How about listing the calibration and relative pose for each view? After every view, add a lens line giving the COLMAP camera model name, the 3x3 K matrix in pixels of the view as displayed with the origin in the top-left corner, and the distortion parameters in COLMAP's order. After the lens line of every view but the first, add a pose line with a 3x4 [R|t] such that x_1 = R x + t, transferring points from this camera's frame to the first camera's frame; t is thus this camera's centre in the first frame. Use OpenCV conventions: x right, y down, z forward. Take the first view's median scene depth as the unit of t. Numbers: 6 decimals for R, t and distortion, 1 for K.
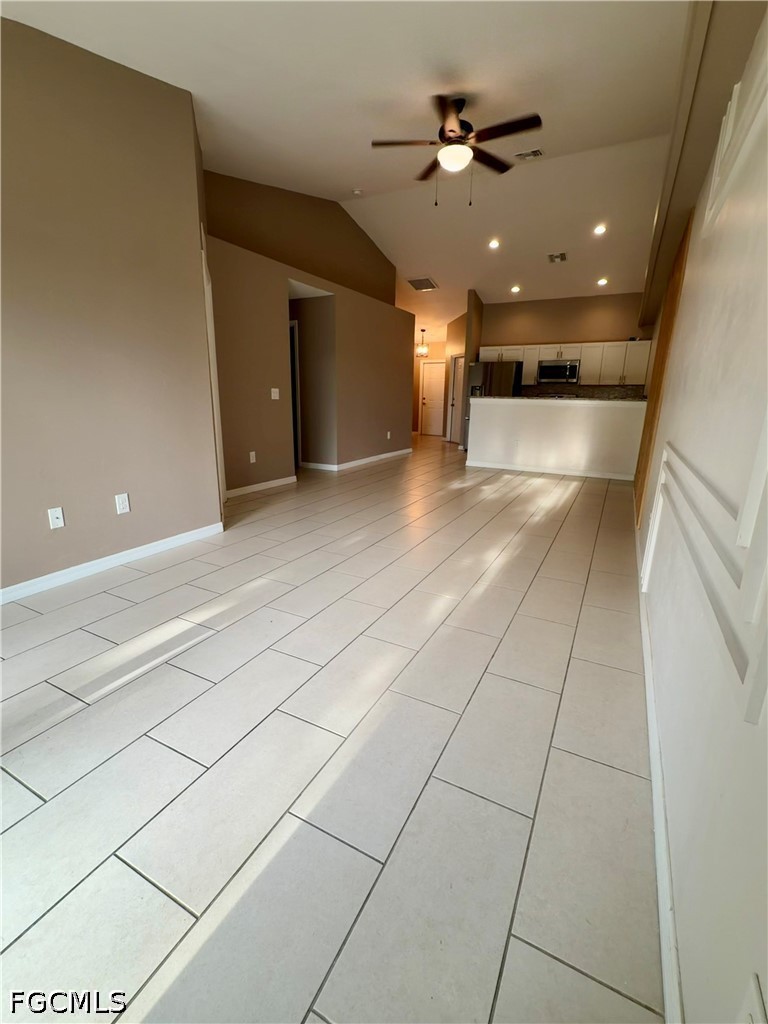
lens RADIAL K [[460.1, 0, 384.2], [0, 460.1, 508.7], [0, 0, 1]] dist [0.021168, 0.000320]
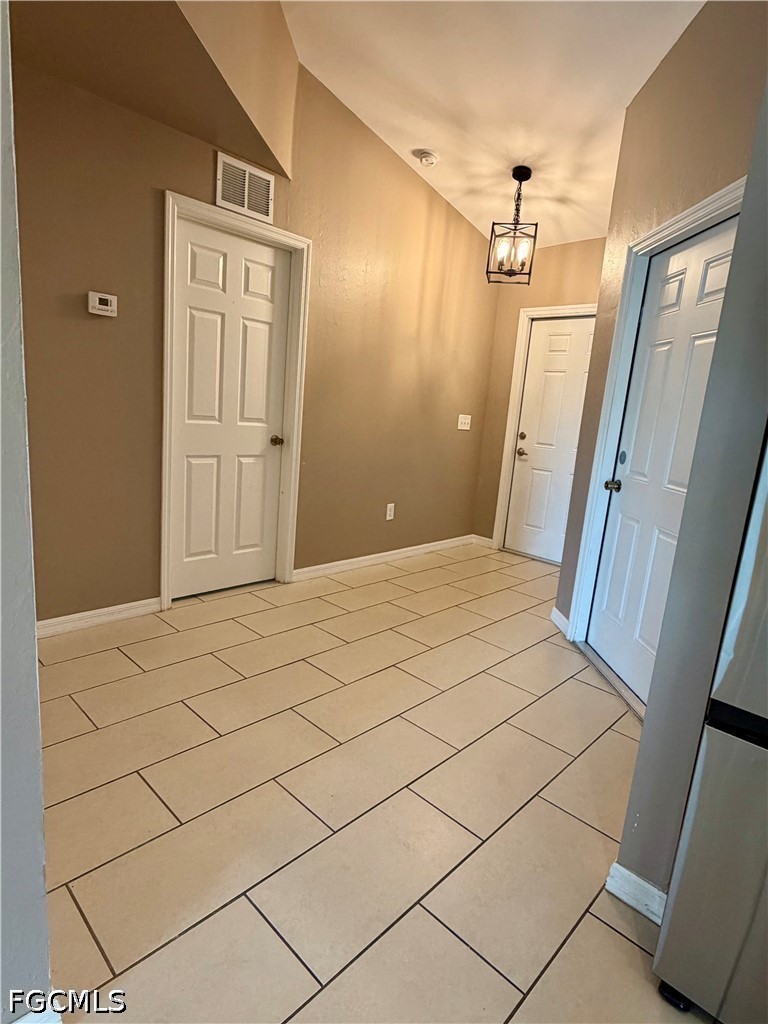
lens RADIAL K [[568.5, 0, 378.5], [0, 568.5, 514.1], [0, 0, 1]] dist [-0.011830, 0.001547]
pose [[0.960832, 0.112006, -0.253488, 0.107804], [-0.127210, 0.990884, -0.044350, -0.178852], [0.246210, 0.074859, 0.966321, 0.694538]]
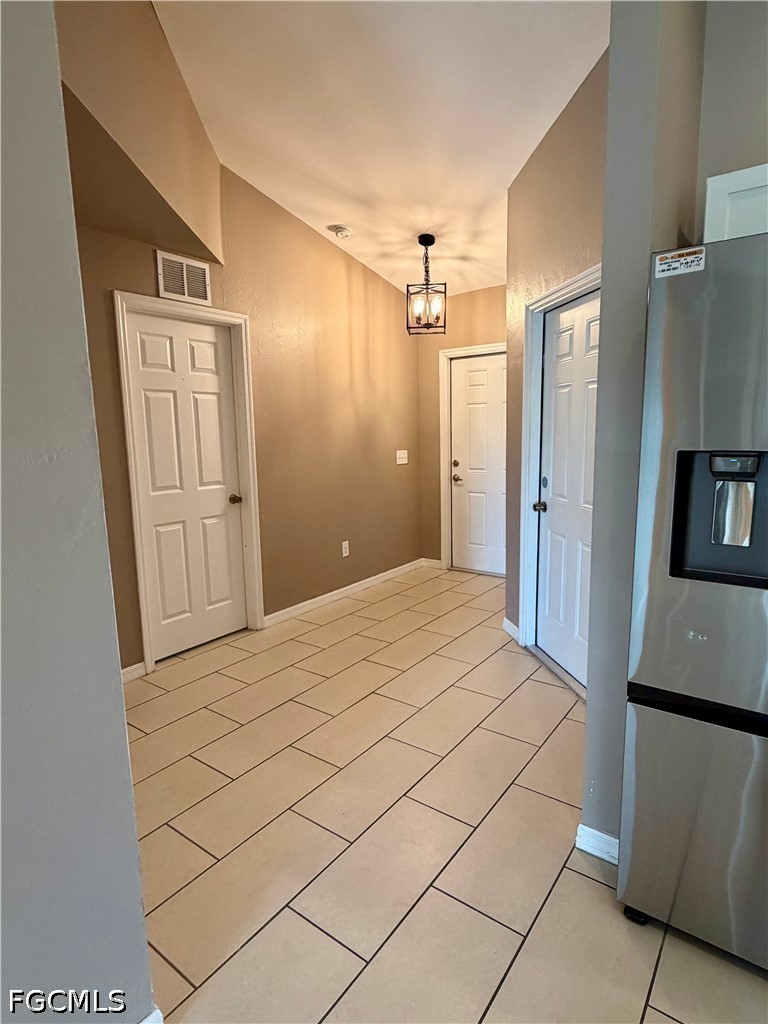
lens RADIAL K [[568.5, 0, 380.0], [0, 568.5, 513.3], [0, 0, 1]] dist [-0.011830, 0.001547]
pose [[0.988341, -0.017397, -0.151258, 0.105484], [0.003421, 0.995738, -0.092169, -0.185888], [0.152217, 0.090577, 0.984188, 0.663995]]
